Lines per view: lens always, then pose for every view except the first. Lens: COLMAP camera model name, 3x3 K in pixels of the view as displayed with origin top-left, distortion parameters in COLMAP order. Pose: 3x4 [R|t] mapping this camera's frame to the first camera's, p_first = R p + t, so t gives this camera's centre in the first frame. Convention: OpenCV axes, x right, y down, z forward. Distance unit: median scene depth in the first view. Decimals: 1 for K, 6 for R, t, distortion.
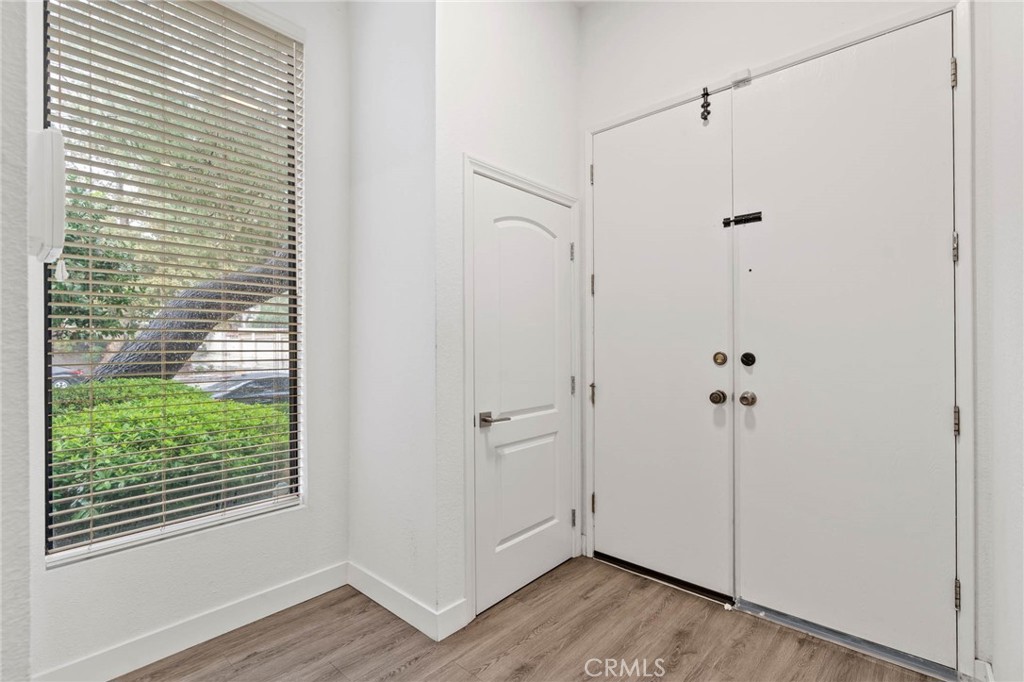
lens RADIAL K [[469.6, 0, 511.7], [0, 469.6, 342.2], [0, 0, 1]] dist [-0.014126, 0.004977]
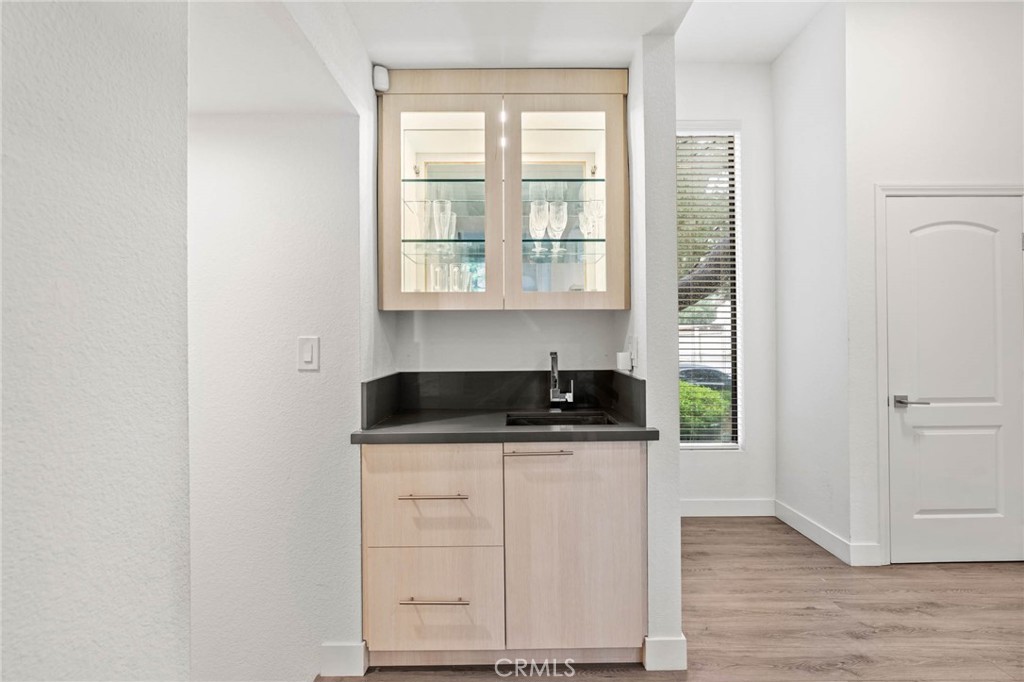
lens RADIAL K [[469.6, 0, 516.4], [0, 469.6, 338.2], [0, 0, 1]] dist [-0.014126, 0.004977]
pose [[0.680752, -0.003012, -0.732508, 0.146536], [0.006246, 0.999979, 0.001692, -0.003094], [0.732488, -0.005727, 0.680756, -0.513419]]
